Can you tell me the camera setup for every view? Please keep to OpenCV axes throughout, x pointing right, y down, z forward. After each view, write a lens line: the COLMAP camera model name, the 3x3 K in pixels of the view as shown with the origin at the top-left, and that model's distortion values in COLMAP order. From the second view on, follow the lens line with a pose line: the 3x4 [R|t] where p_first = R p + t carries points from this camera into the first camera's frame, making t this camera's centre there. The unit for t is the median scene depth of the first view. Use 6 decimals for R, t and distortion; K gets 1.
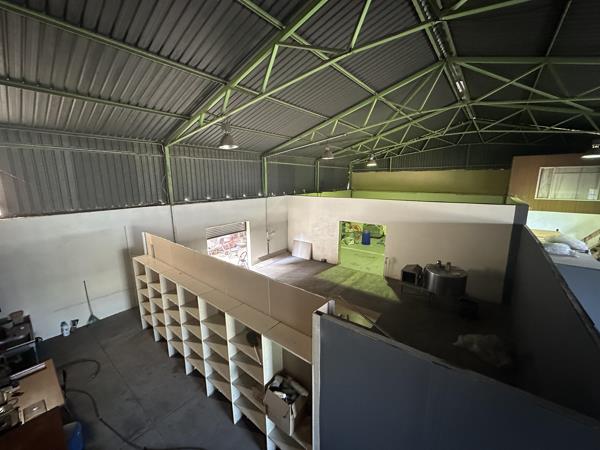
lens RADIAL K [[240.1, 0, 299.5], [0, 240.1, 224.8], [0, 0, 1]] dist [-0.002608, 0.000272]
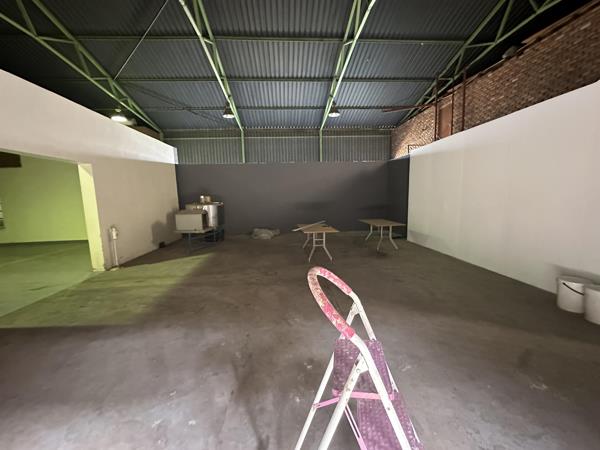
lens RADIAL K [[240.1, 0, 299.5], [0, 240.1, 224.8], [0, 0, 1]] dist [-0.002608, 0.000272]
pose [[-0.674712, -0.067224, 0.735013, -0.267186], [0.163769, 0.957385, 0.237895, 0.072932], [-0.719682, 0.280883, -0.634950, 1.002149]]
